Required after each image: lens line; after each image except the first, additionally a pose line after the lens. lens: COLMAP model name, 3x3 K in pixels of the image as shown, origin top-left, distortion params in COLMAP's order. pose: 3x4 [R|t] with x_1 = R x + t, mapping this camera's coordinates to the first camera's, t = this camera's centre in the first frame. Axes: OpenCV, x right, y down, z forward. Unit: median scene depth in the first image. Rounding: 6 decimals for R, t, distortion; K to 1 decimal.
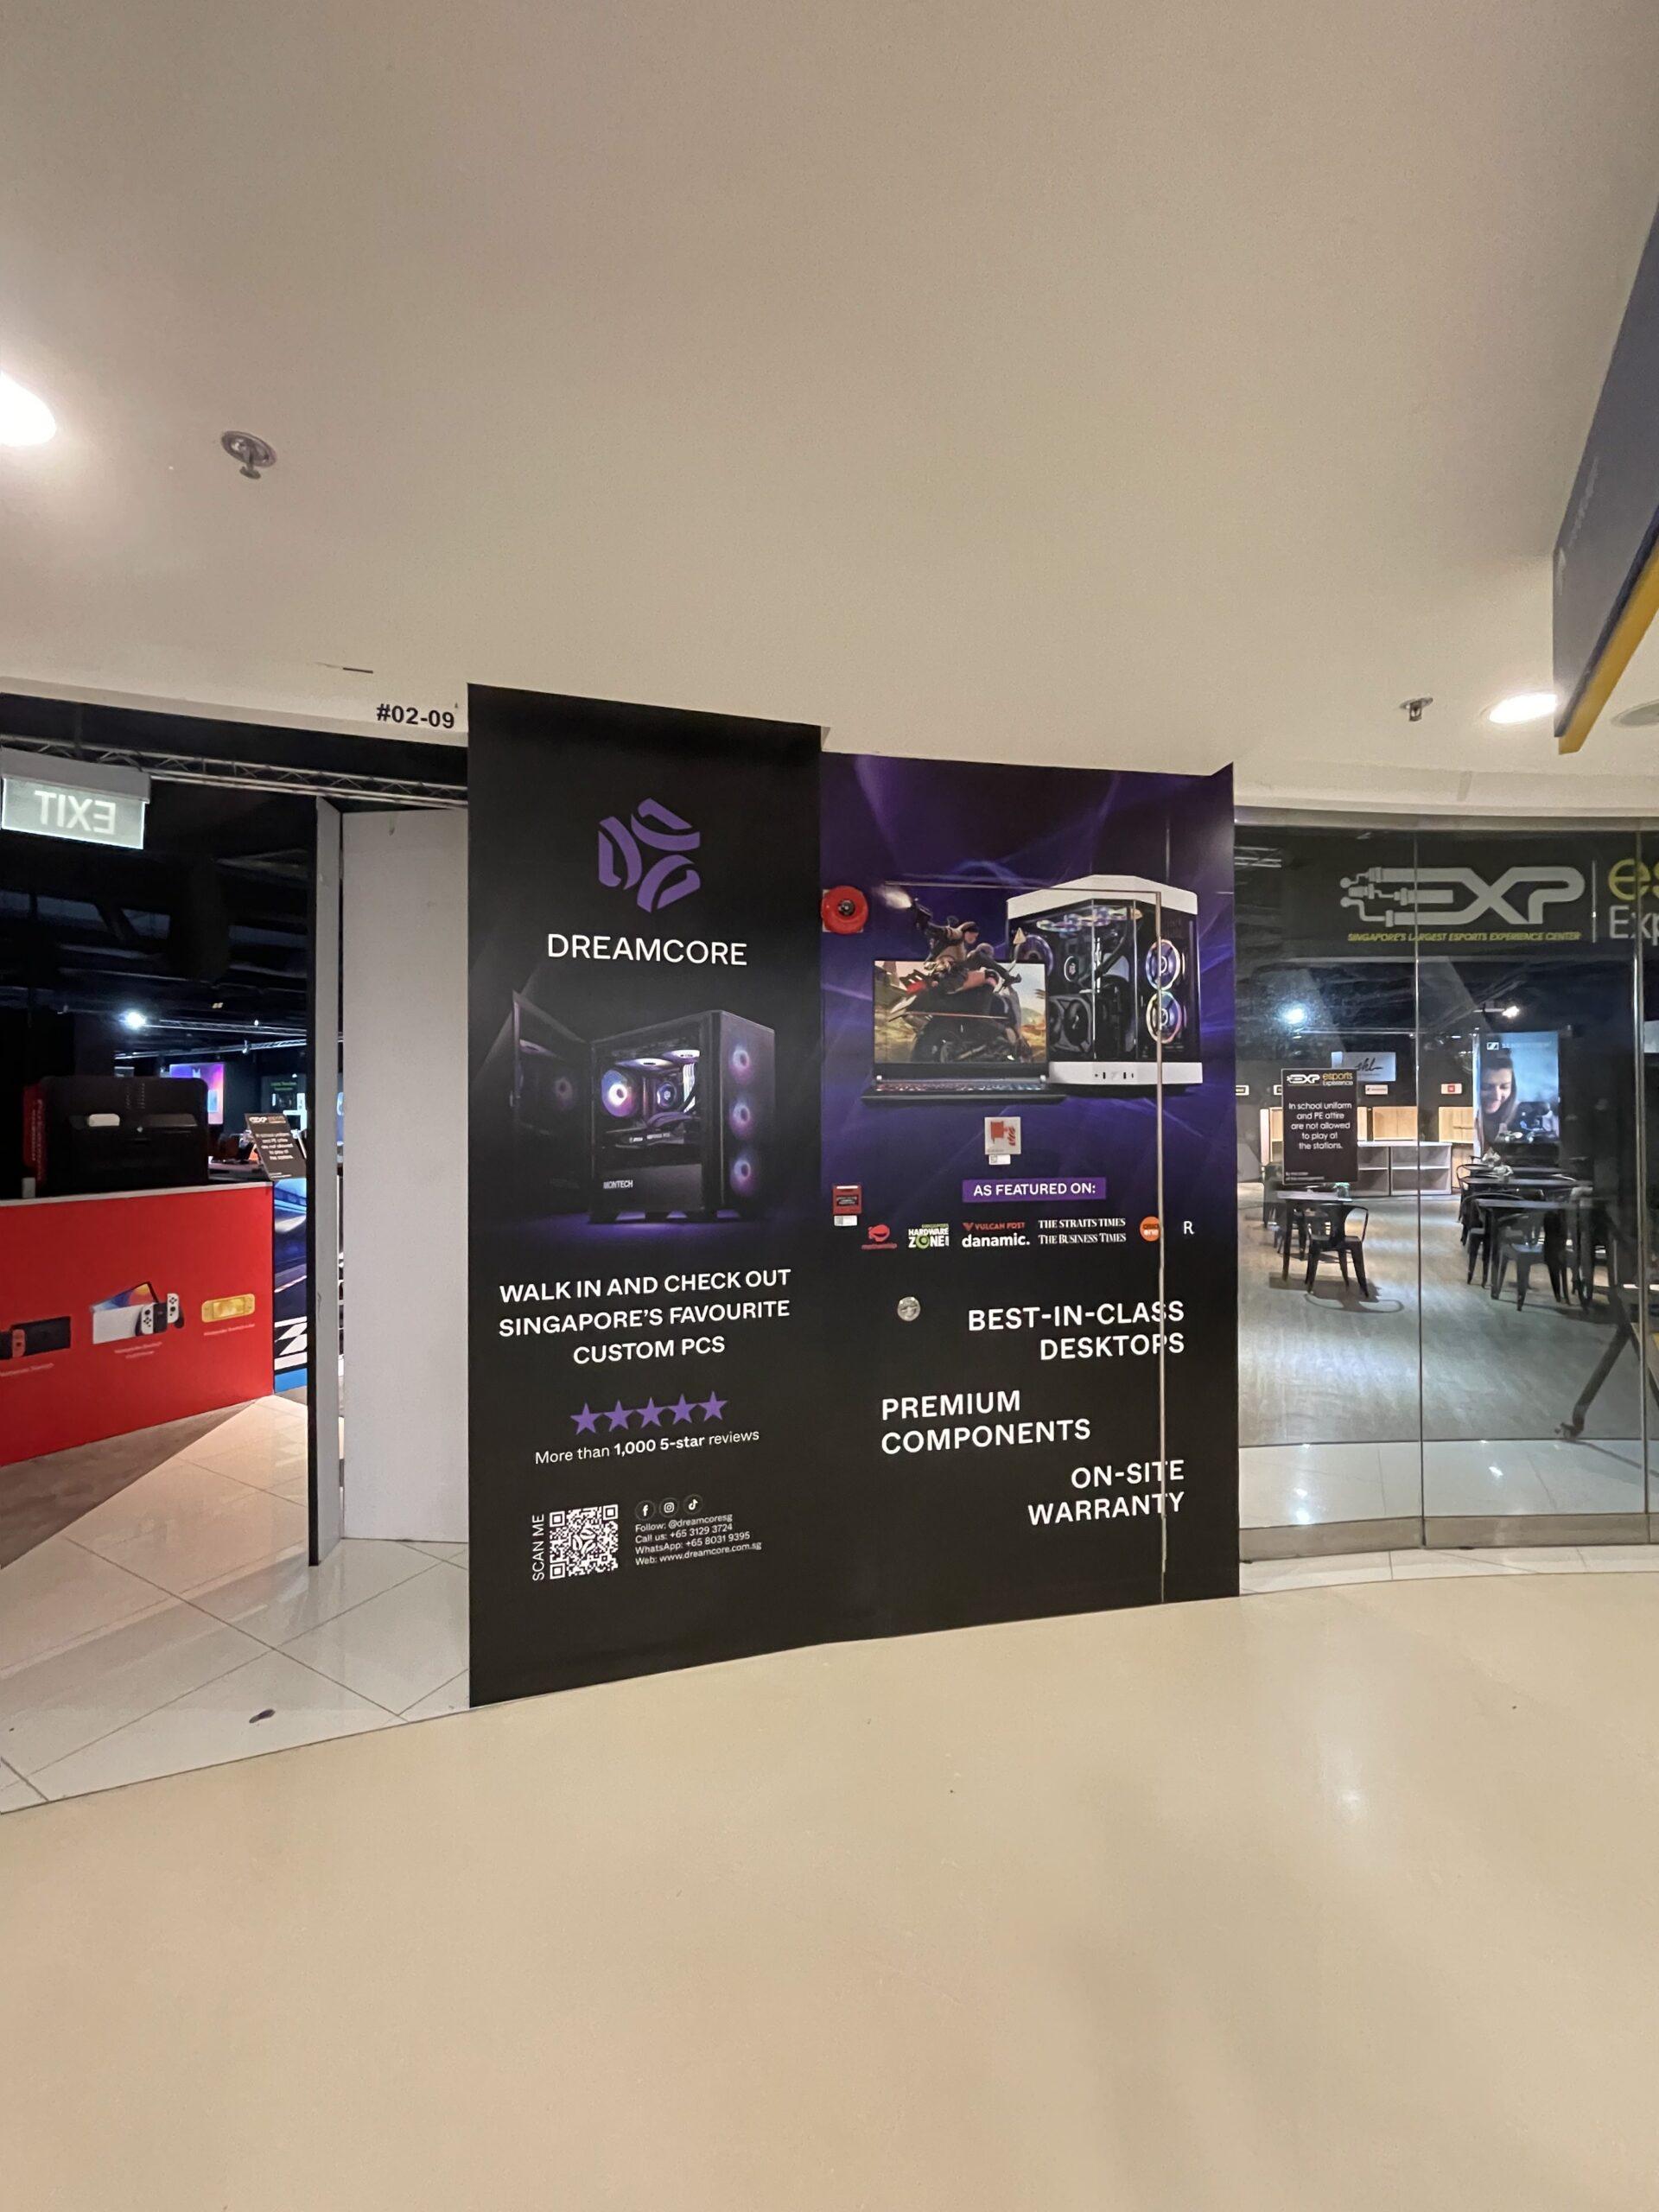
lens RADIAL K [[893.7, 0, 831.7], [0, 893.7, 1093.0], [0, 0, 1]] dist [-0.005691, 0.002272]
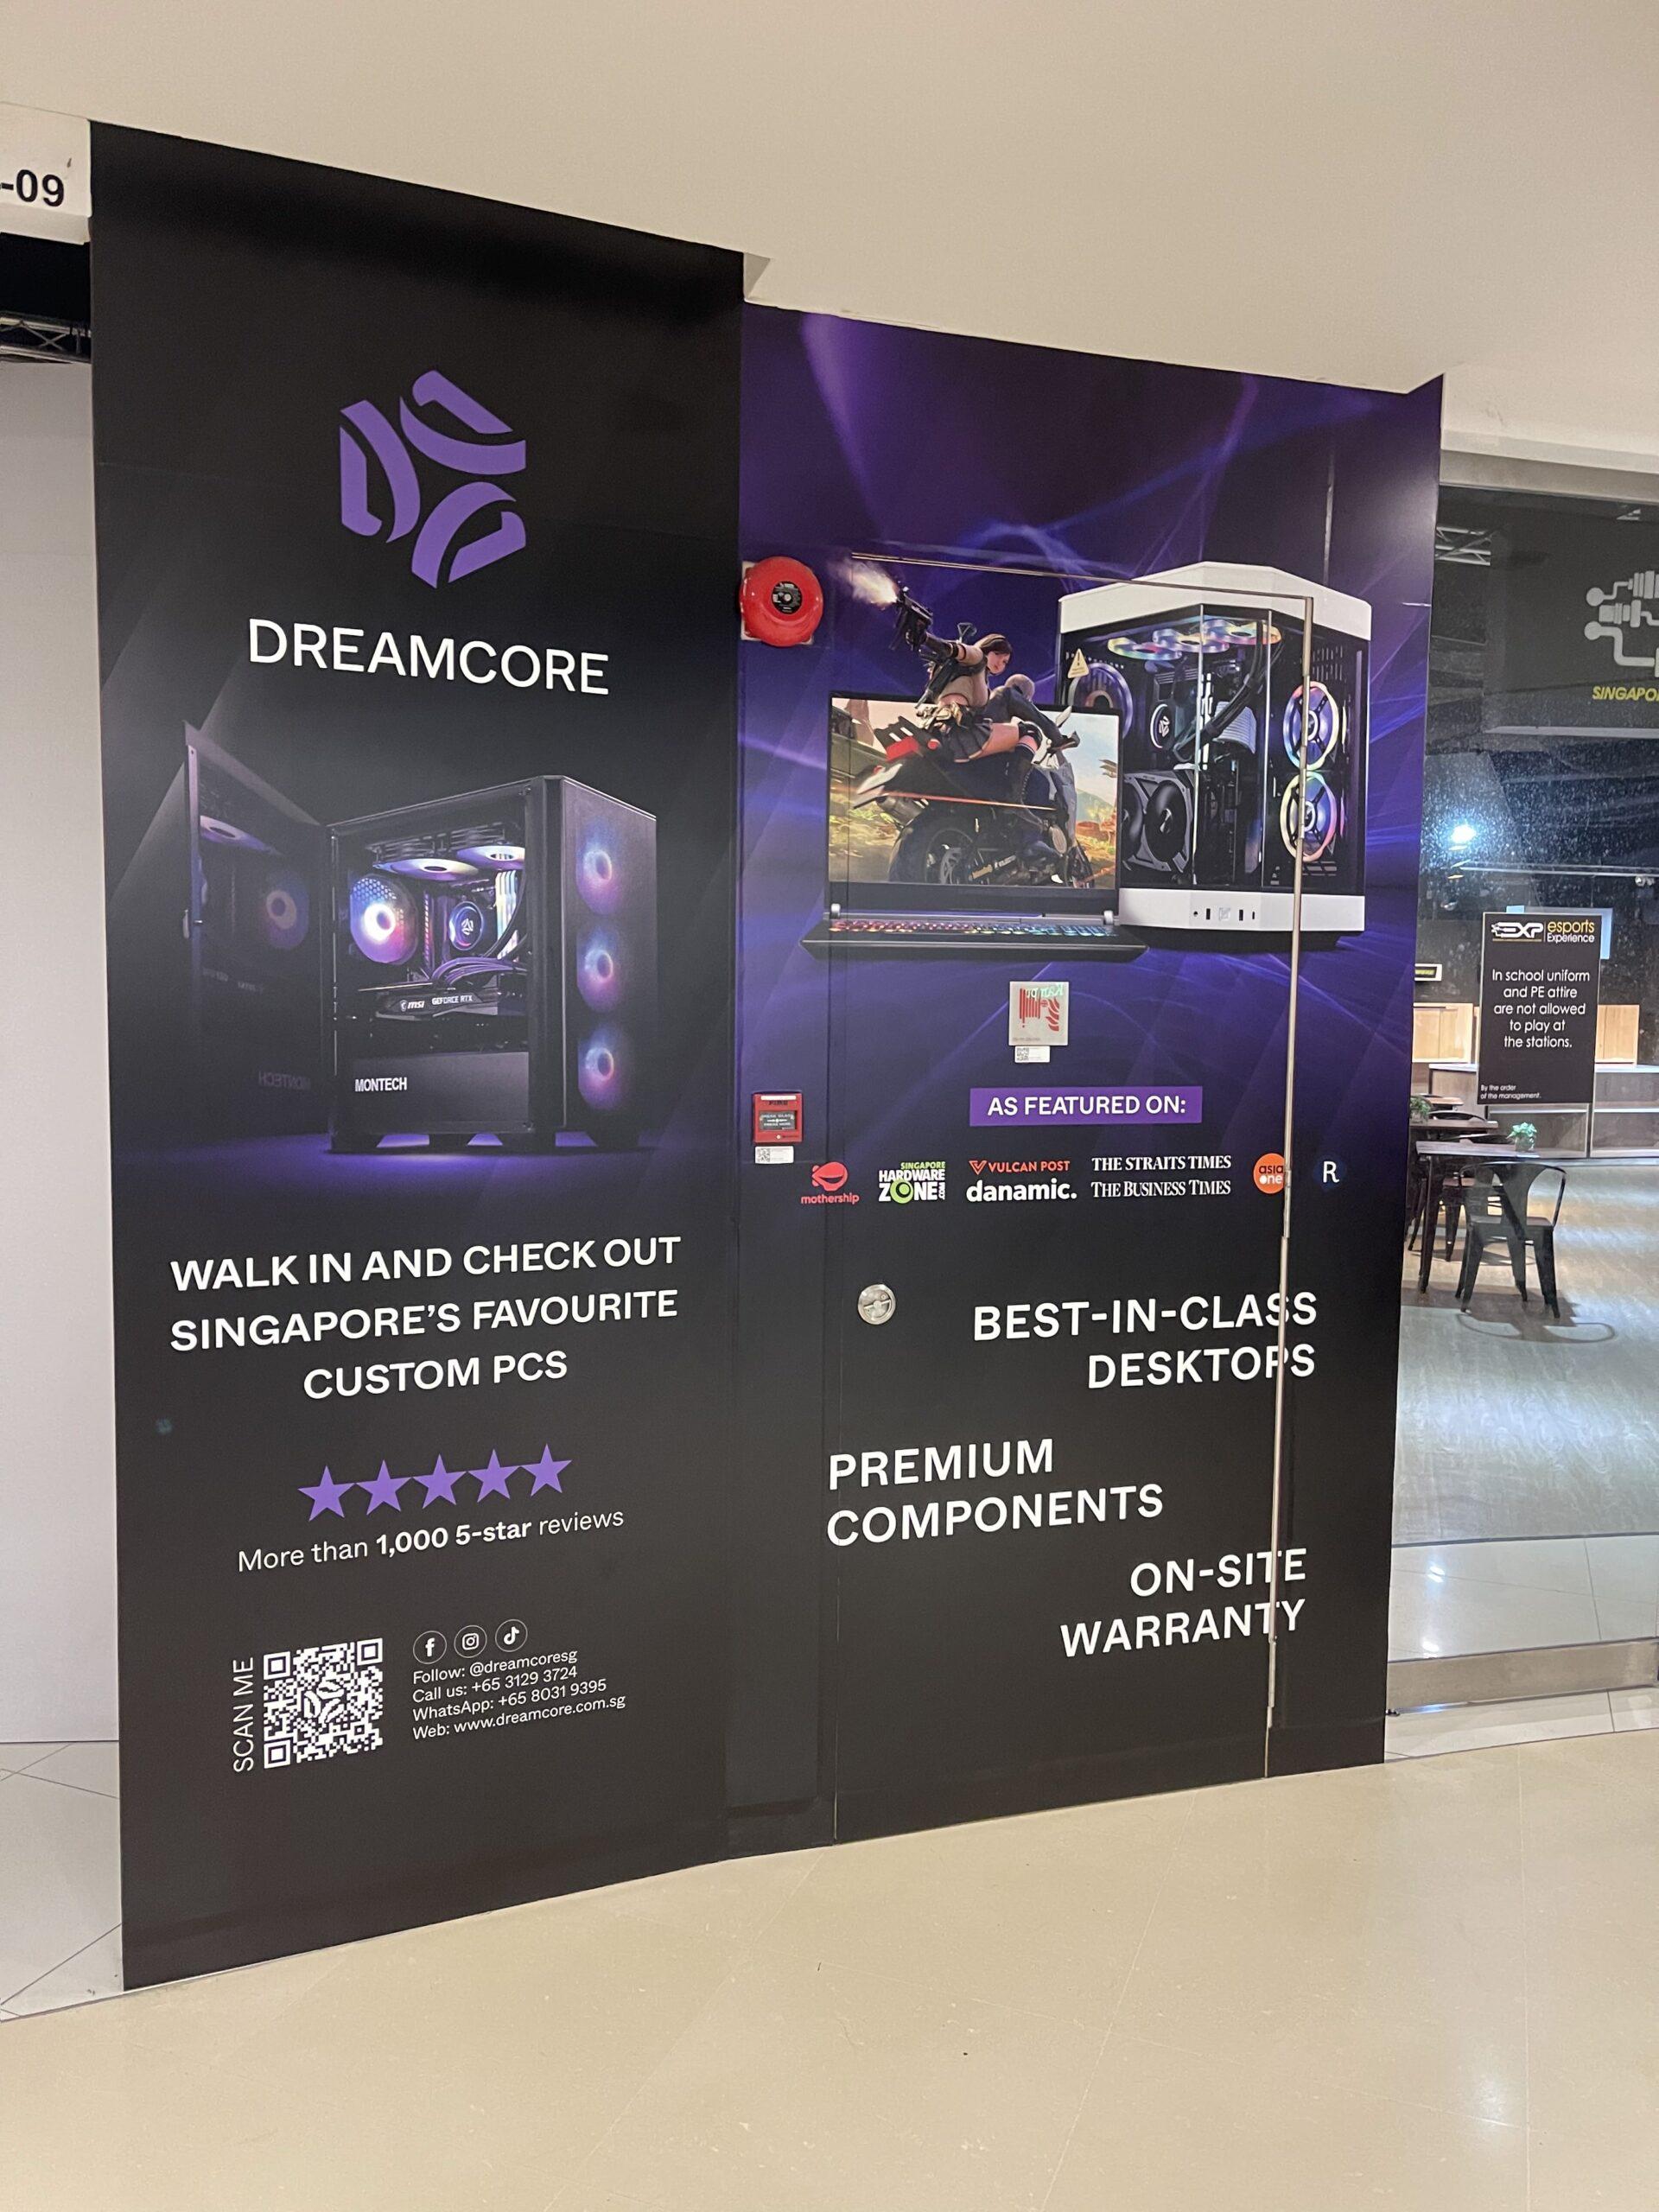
lens RADIAL K [[1679.9, 0, 822.6], [0, 1679.9, 1125.7], [0, 0, 1]] dist [0.033926, -0.025385]
pose [[0.990459, 0.007641, 0.137595, -0.099978], [-0.020365, 0.995615, 0.091302, 0.023917], [-0.136294, -0.093233, 0.986272, -0.073505]]
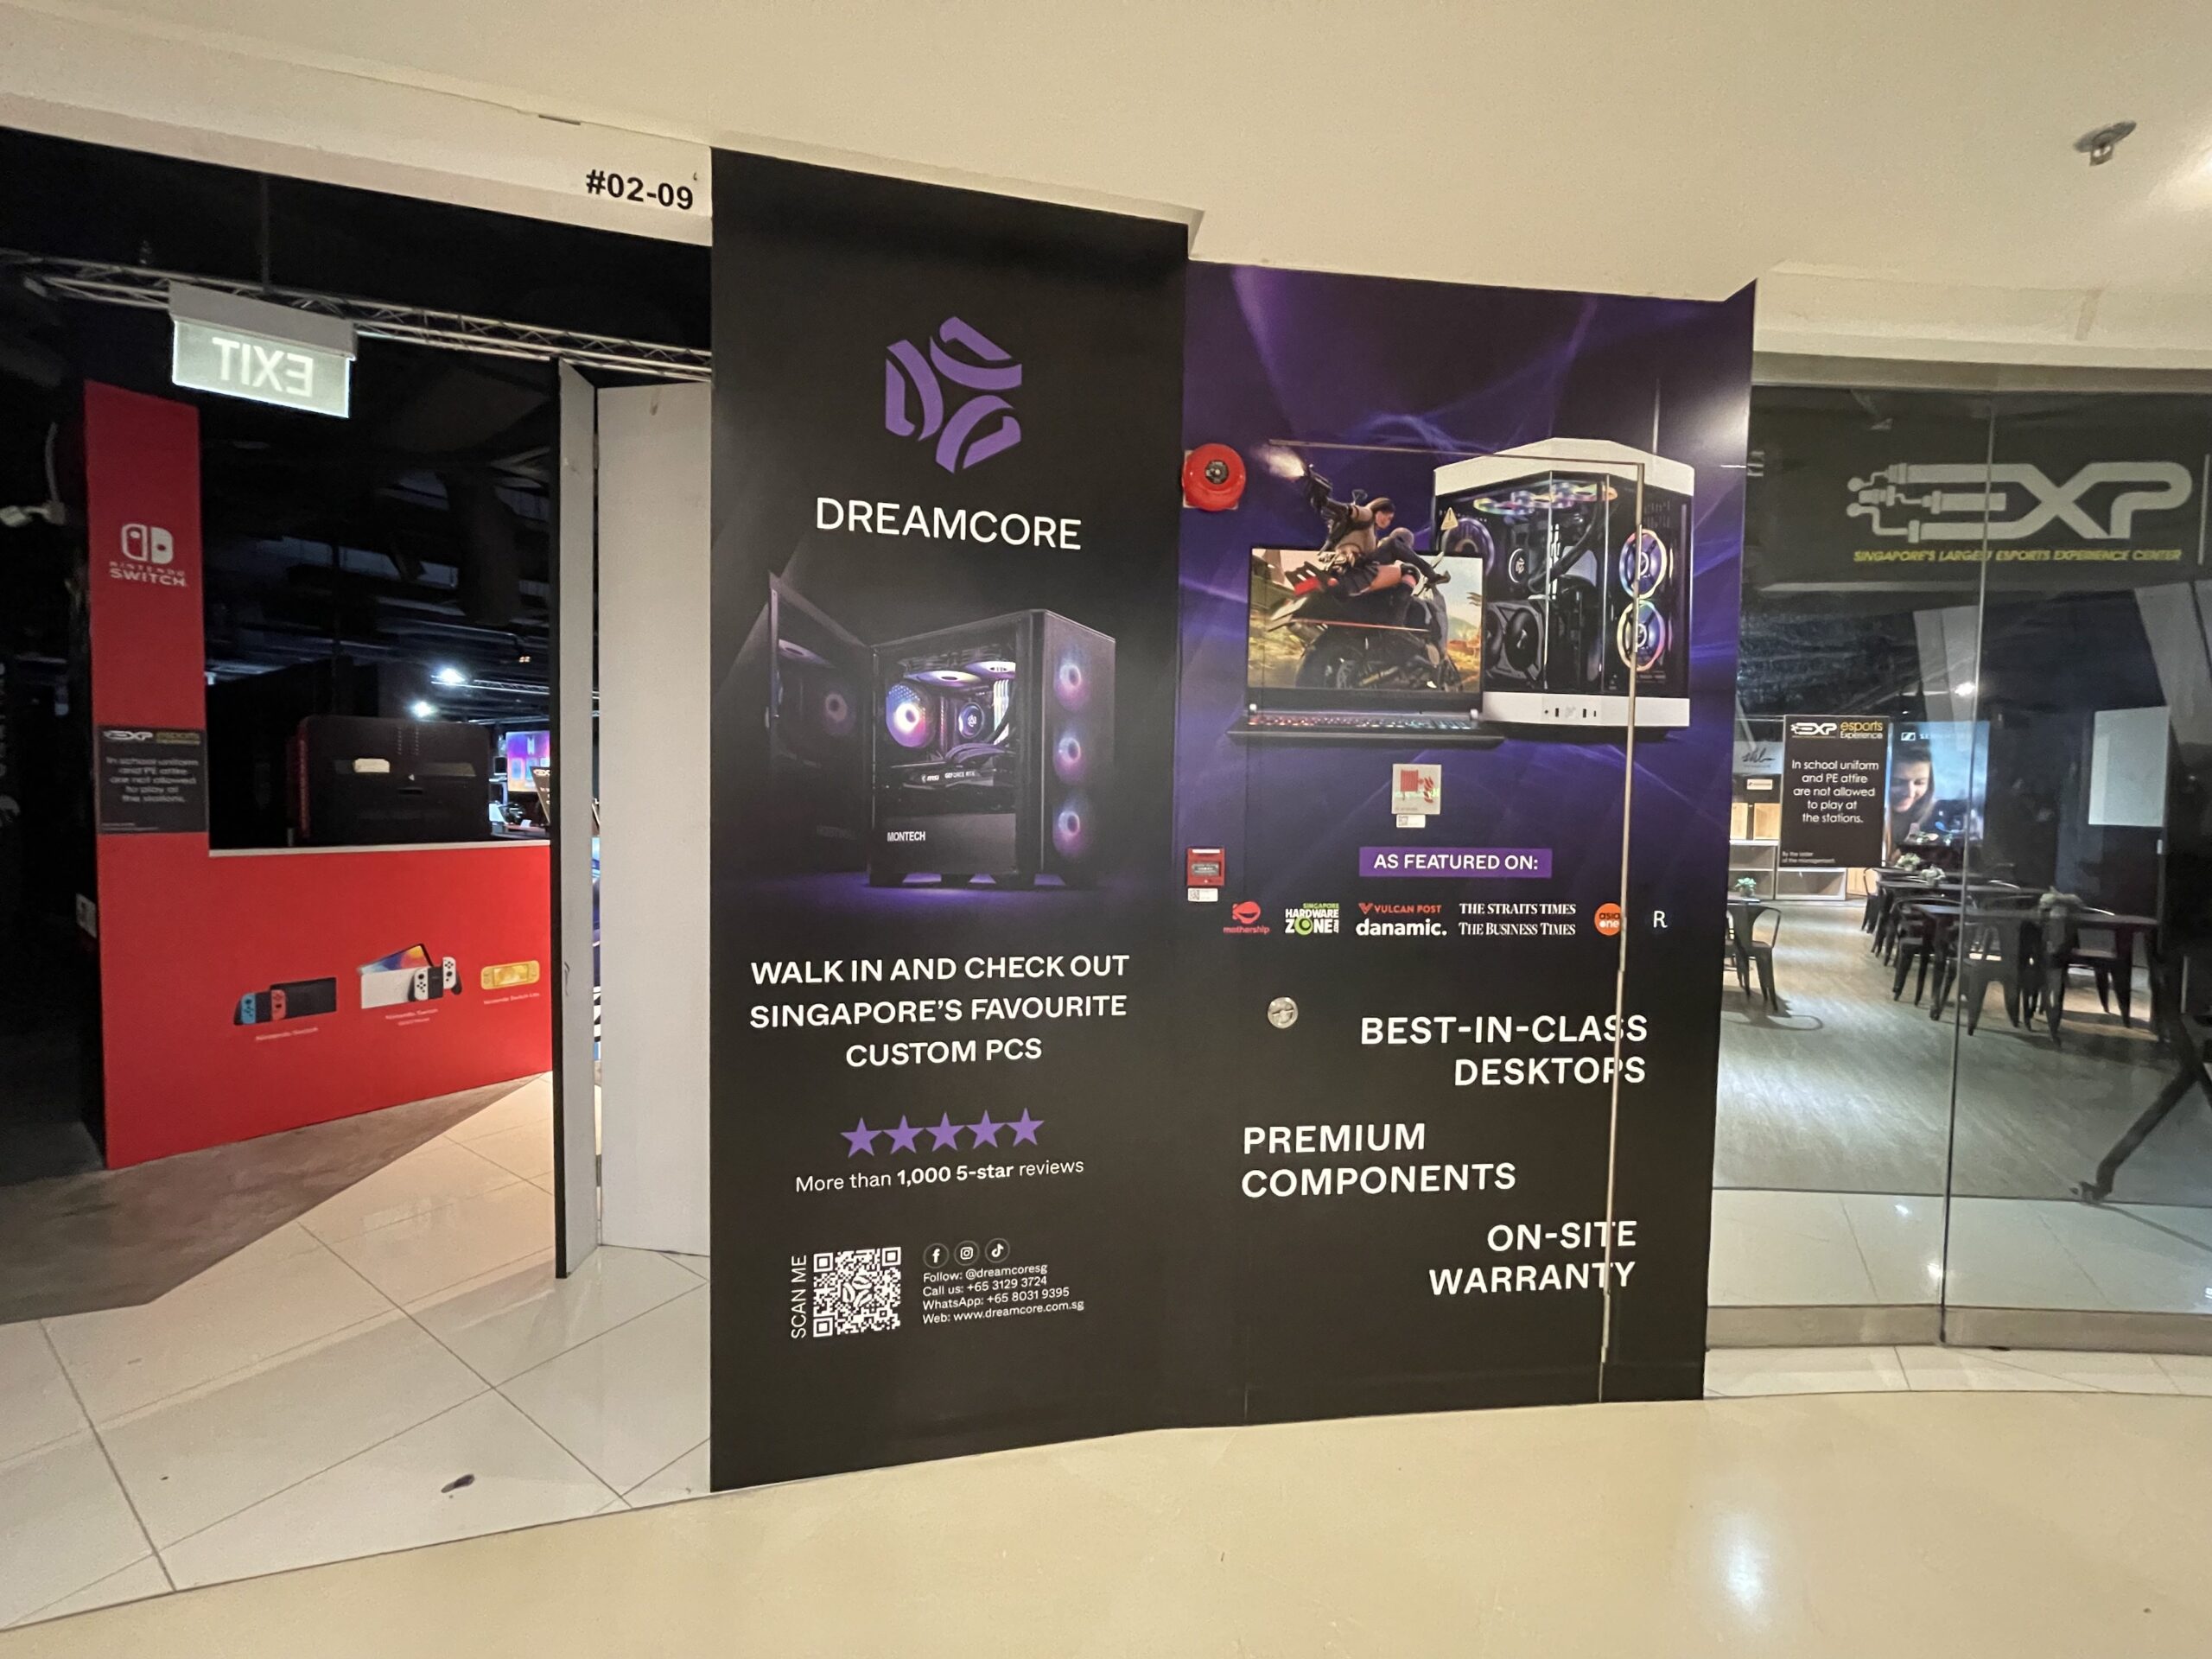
lens RADIAL K [[893.7, 0, 1093.1], [0, 893.7, 827.5], [0, 0, 1]] dist [-0.005691, 0.002272]
pose [[0.997041, 0.026017, -0.072337, -0.023850], [-0.022254, 0.998381, 0.052354, 0.046936], [0.073582, -0.050589, 0.996005, 0.231868]]
